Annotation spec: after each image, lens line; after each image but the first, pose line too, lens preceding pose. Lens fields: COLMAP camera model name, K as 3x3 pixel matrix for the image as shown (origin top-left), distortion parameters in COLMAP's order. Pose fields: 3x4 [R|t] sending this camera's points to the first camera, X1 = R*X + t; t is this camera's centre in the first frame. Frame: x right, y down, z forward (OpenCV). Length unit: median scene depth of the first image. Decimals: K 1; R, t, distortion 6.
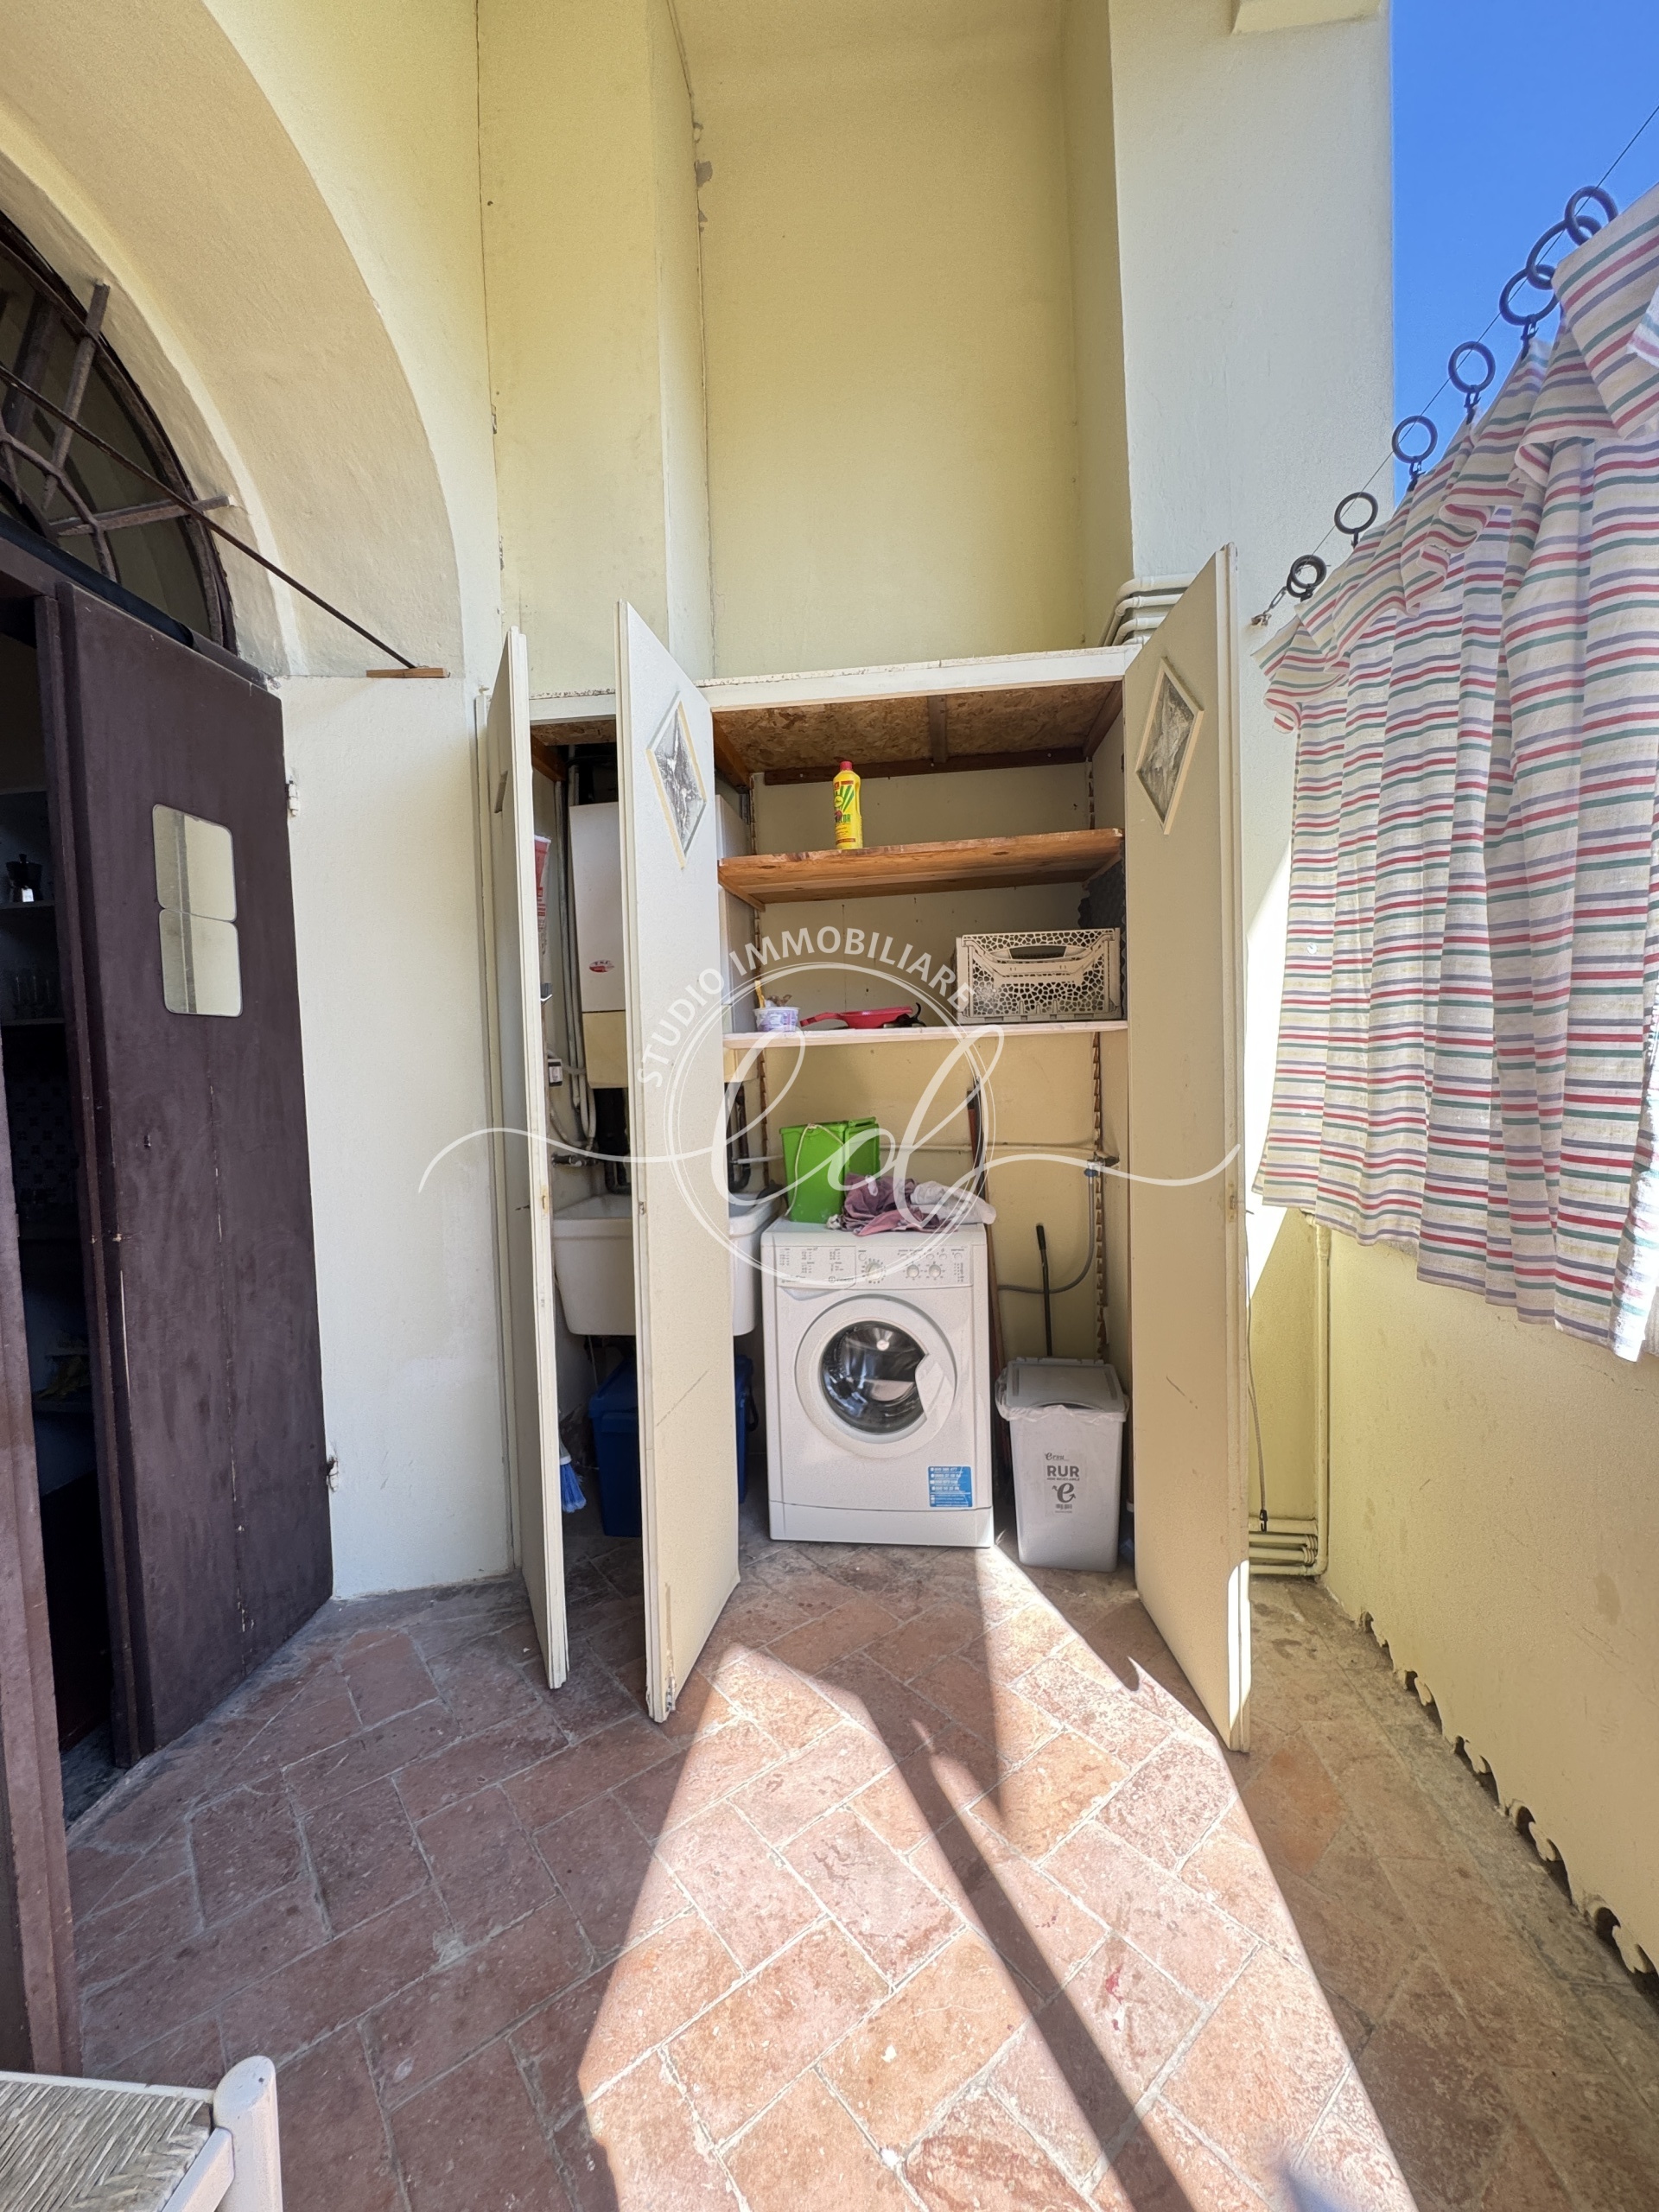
lens RADIAL K [[888.8, 0, 832.5], [0, 888.8, 1107.6], [0, 0, 1]] dist [-0.004402, 0.000315]
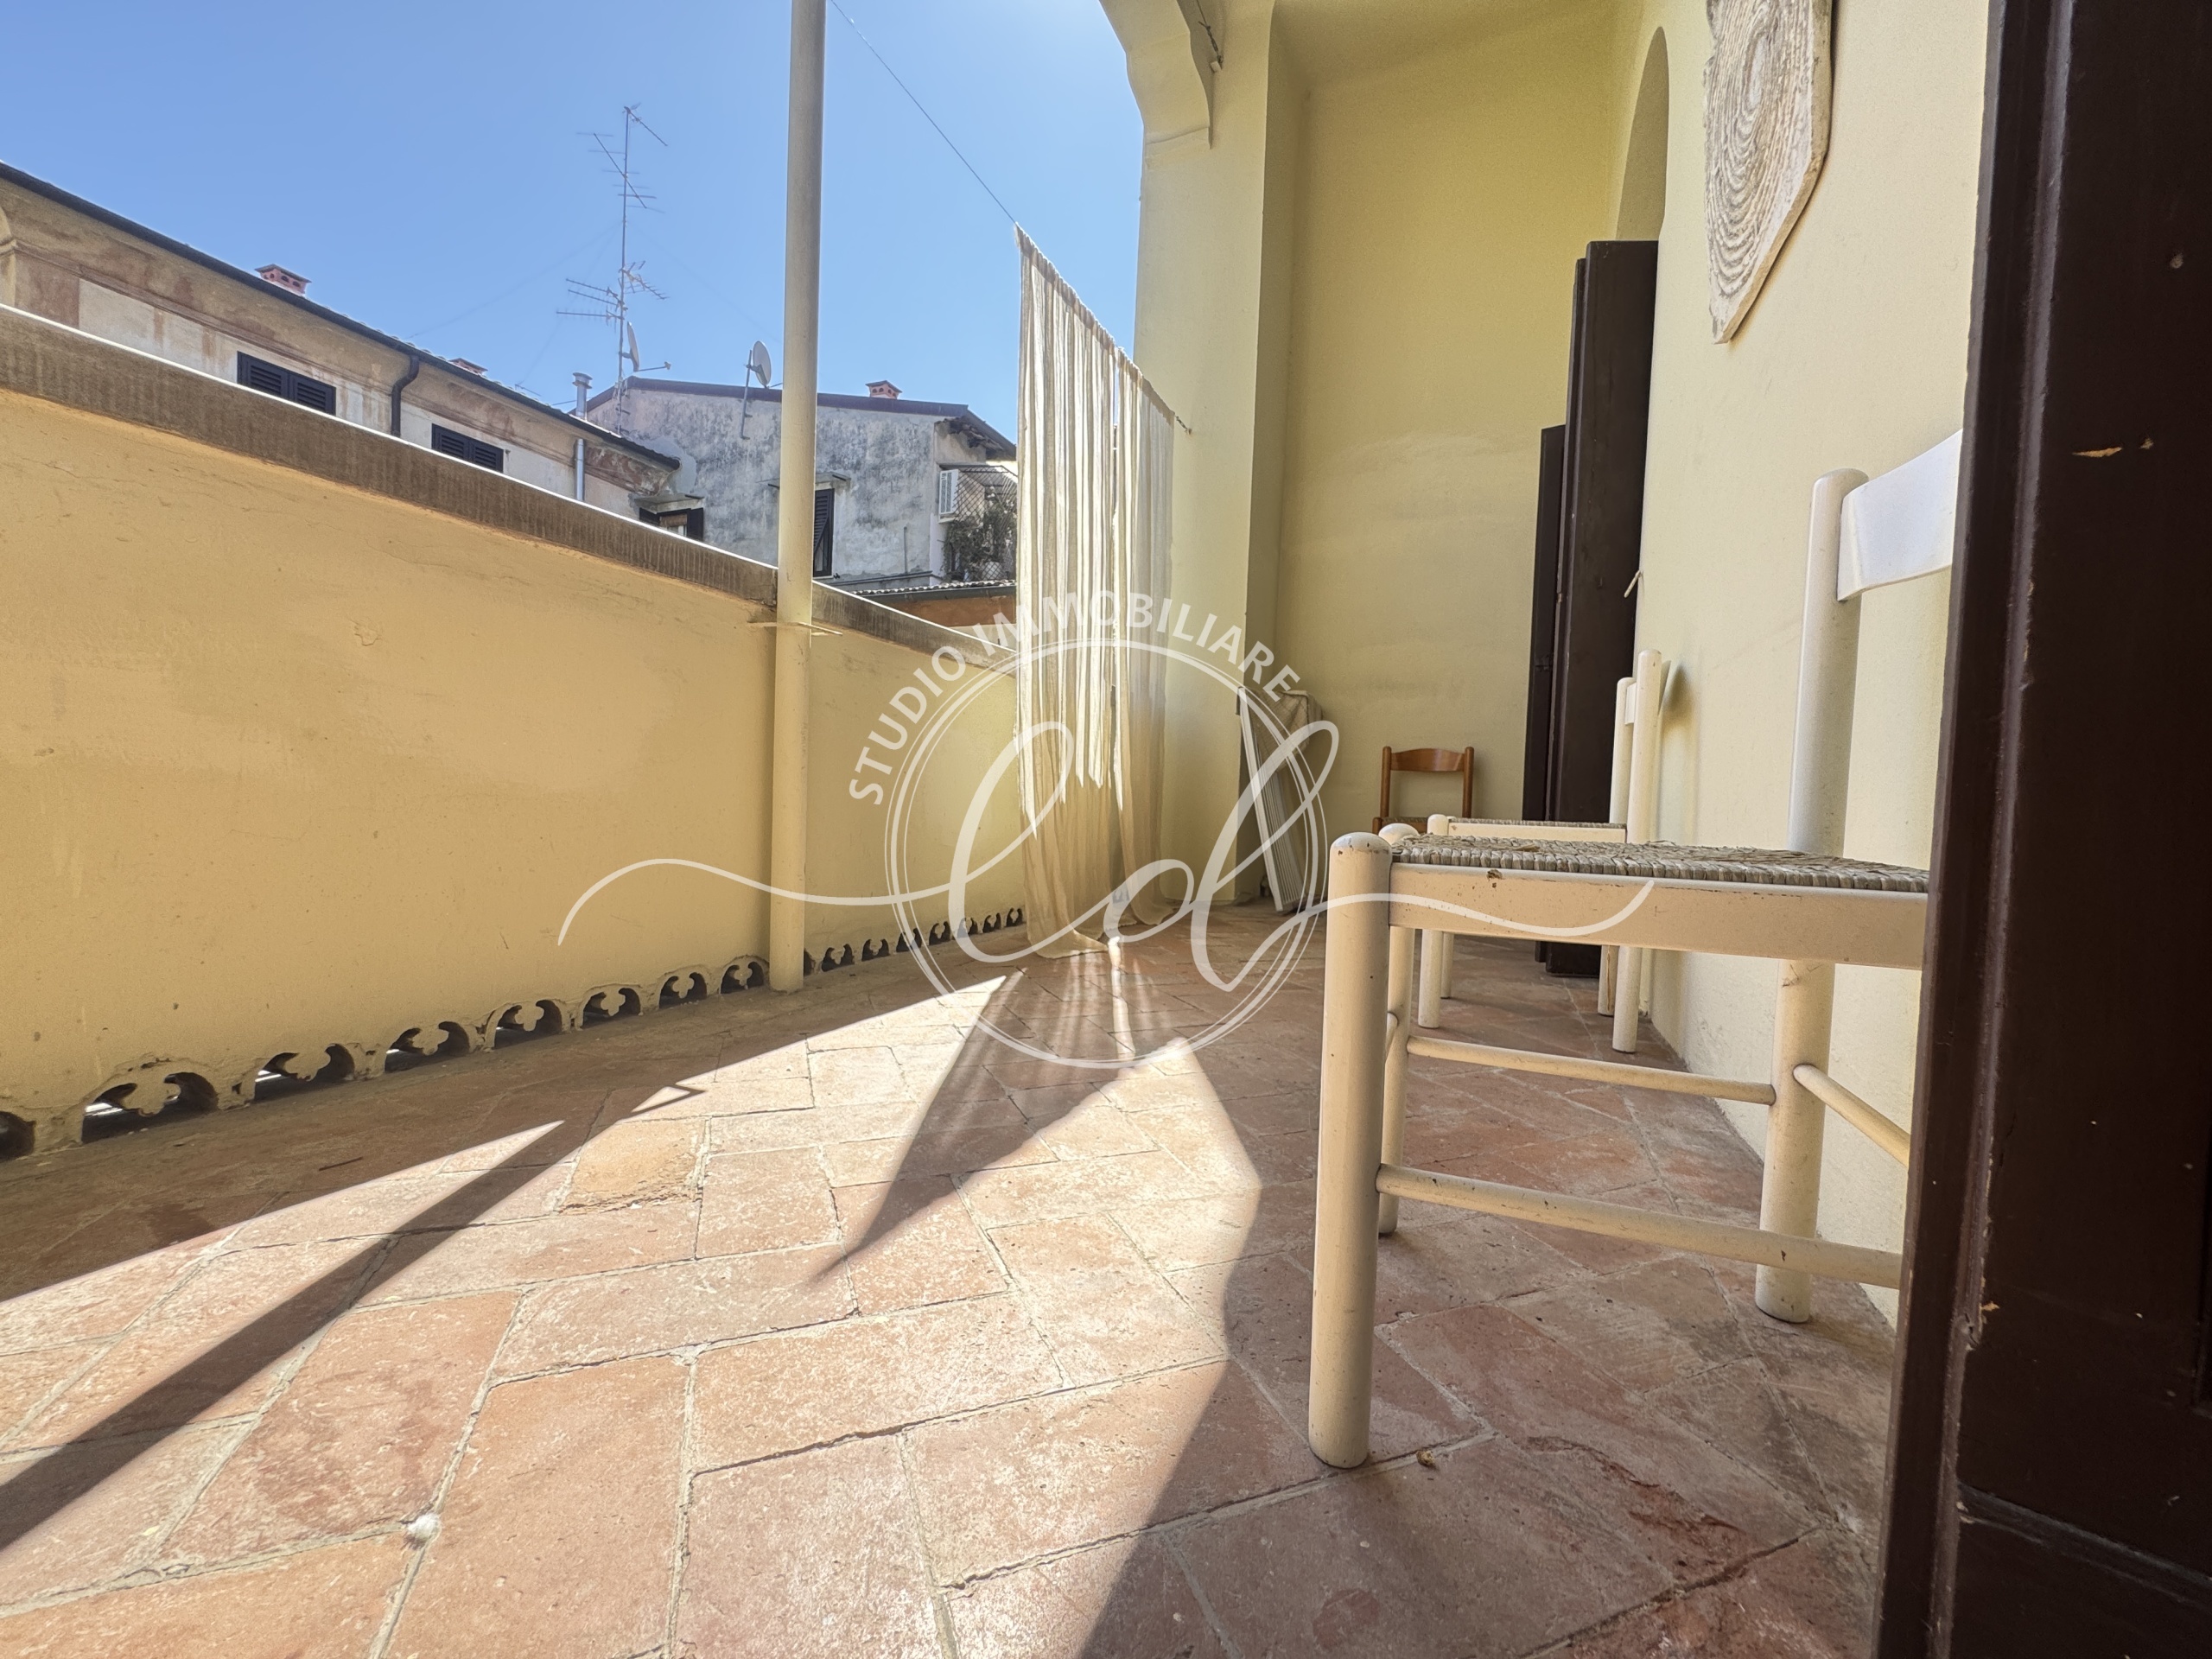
lens RADIAL K [[888.8, 0, 1104.7], [0, 888.8, 826.5], [0, 0, 1]] dist [-0.004402, 0.000315]
pose [[-0.953276, -0.014825, 0.301738, -0.284515], [0.009555, 0.996816, 0.079163, 0.421992], [-0.301950, 0.078348, -0.950099, 0.788687]]
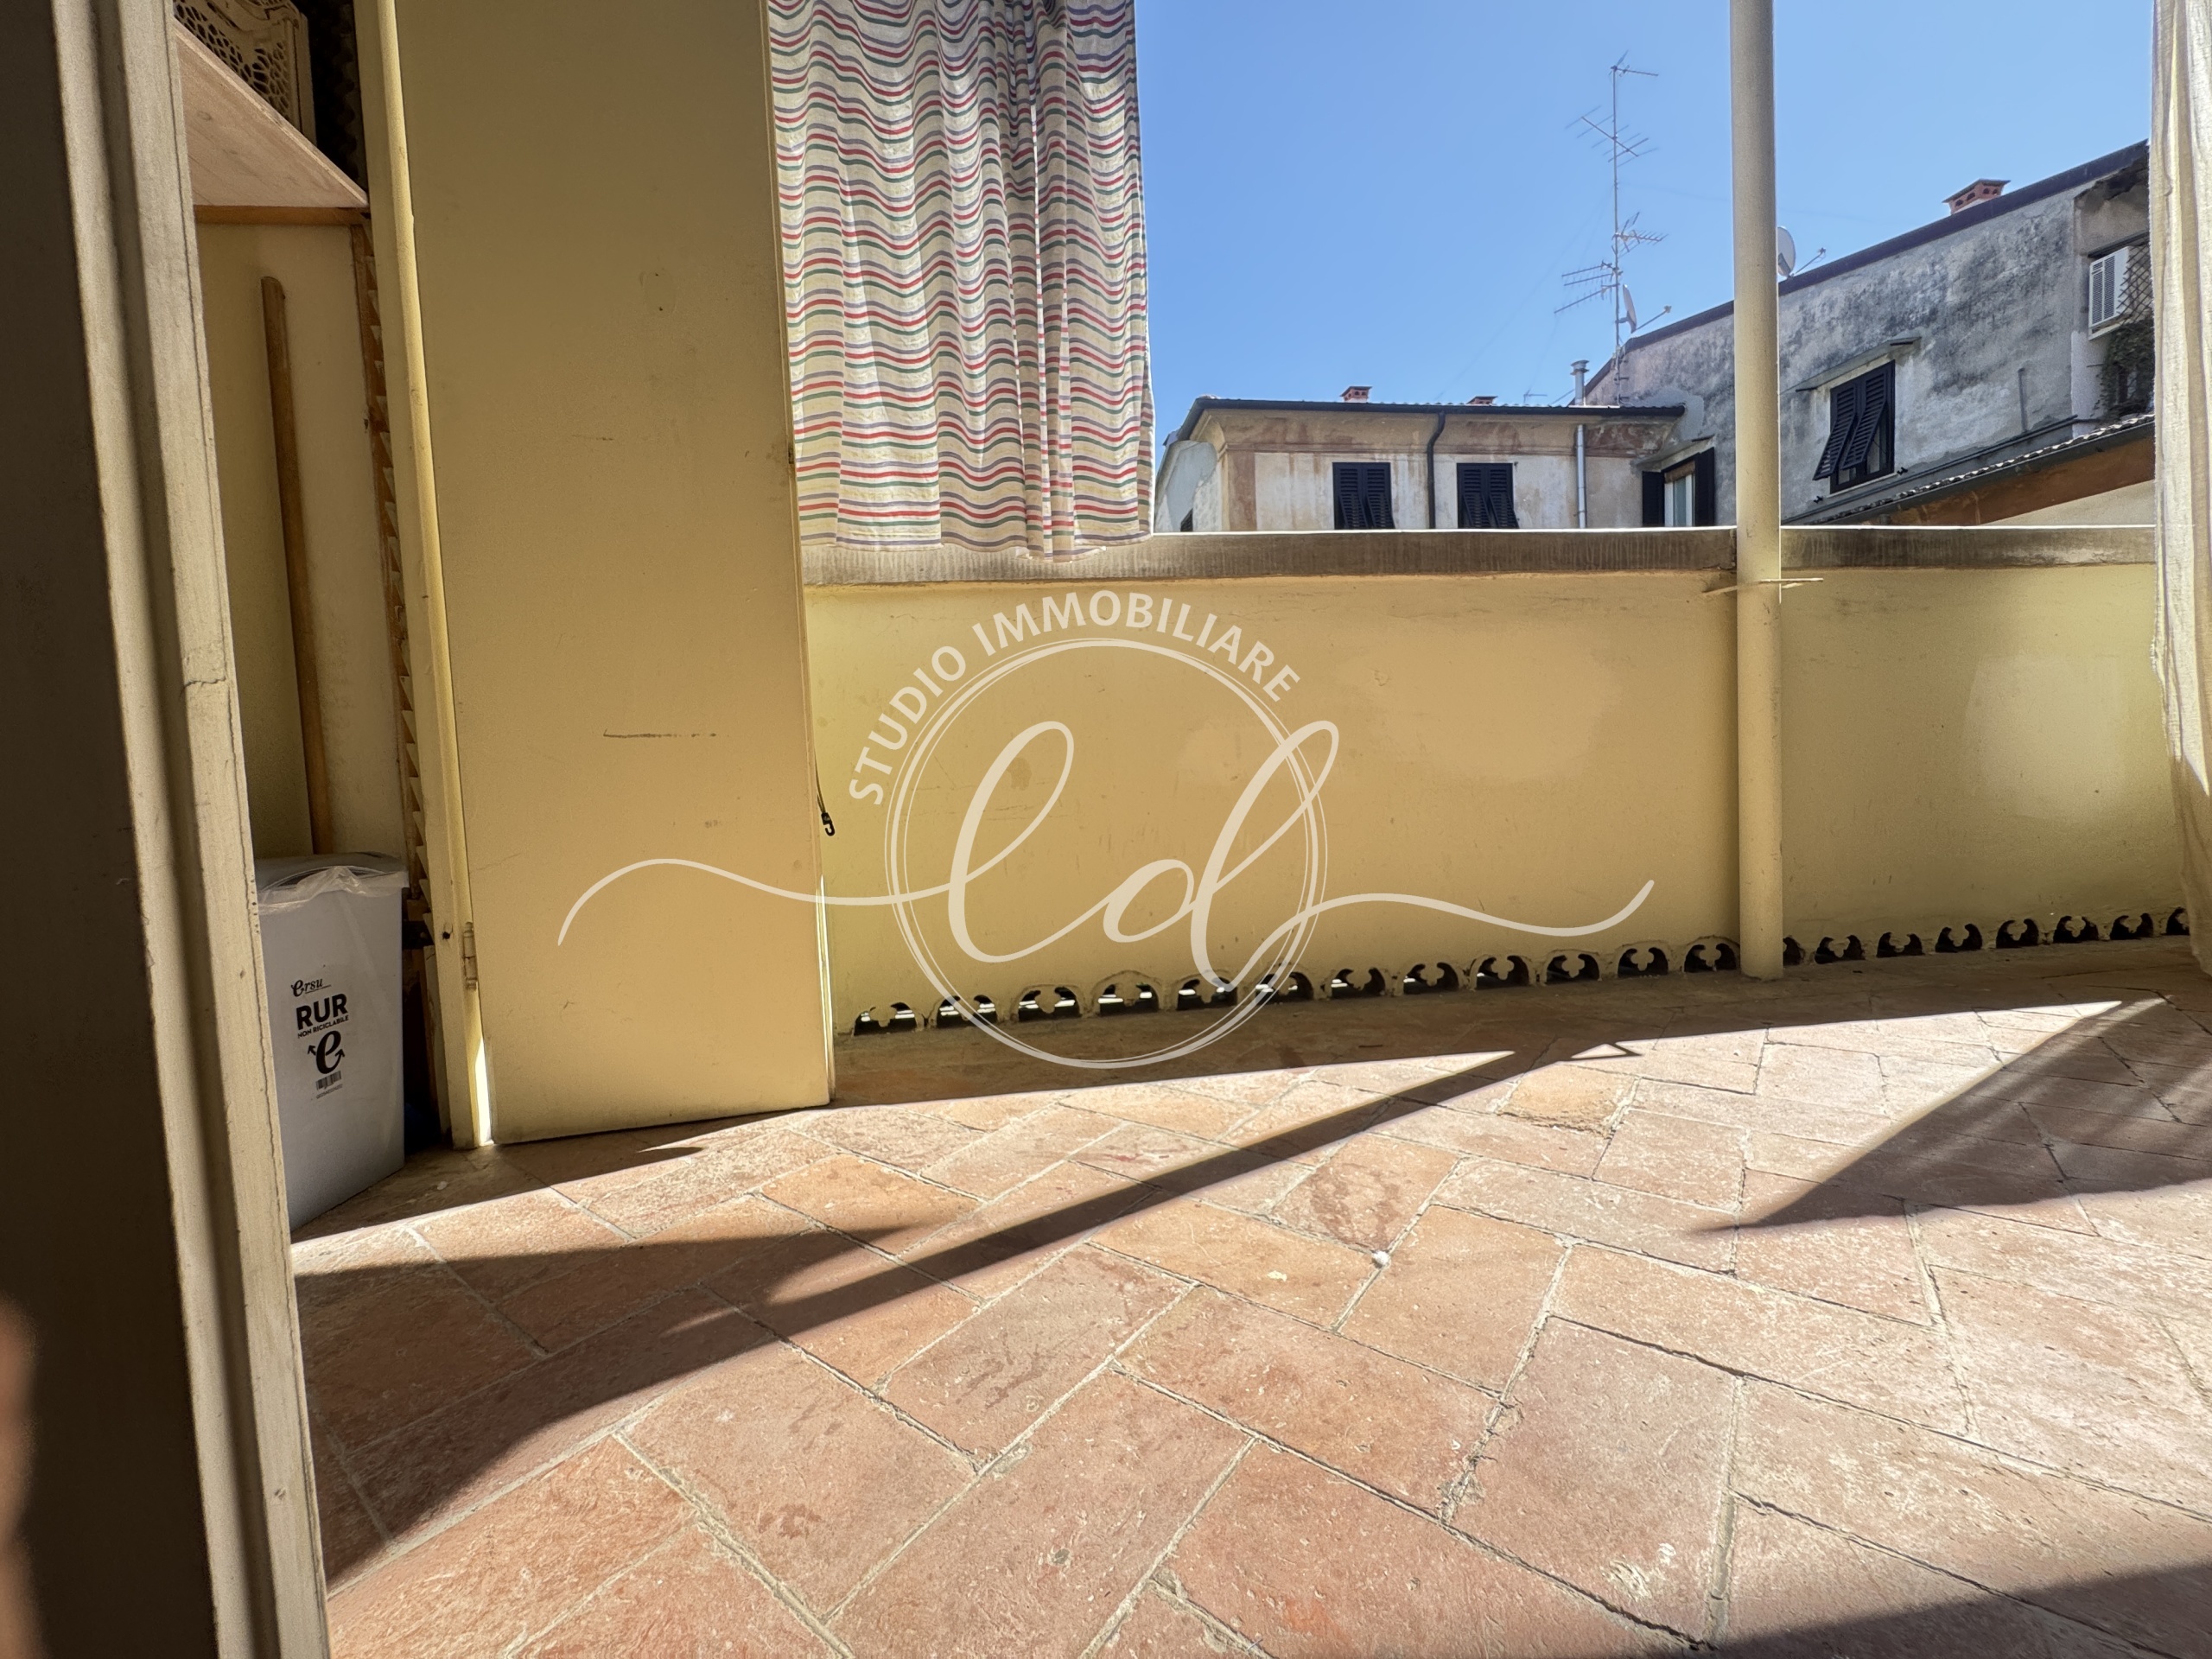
lens RADIAL K [[891.4, 0, 1111.1], [0, 891.4, 827.7], [0, 0, 1]] dist [-0.009881, 0.002665]
pose [[-0.226963, -0.016154, 0.973769, -0.417548], [0.108166, 0.993258, 0.041689, 0.410761], [-0.967878, 0.114790, -0.223685, 0.817421]]
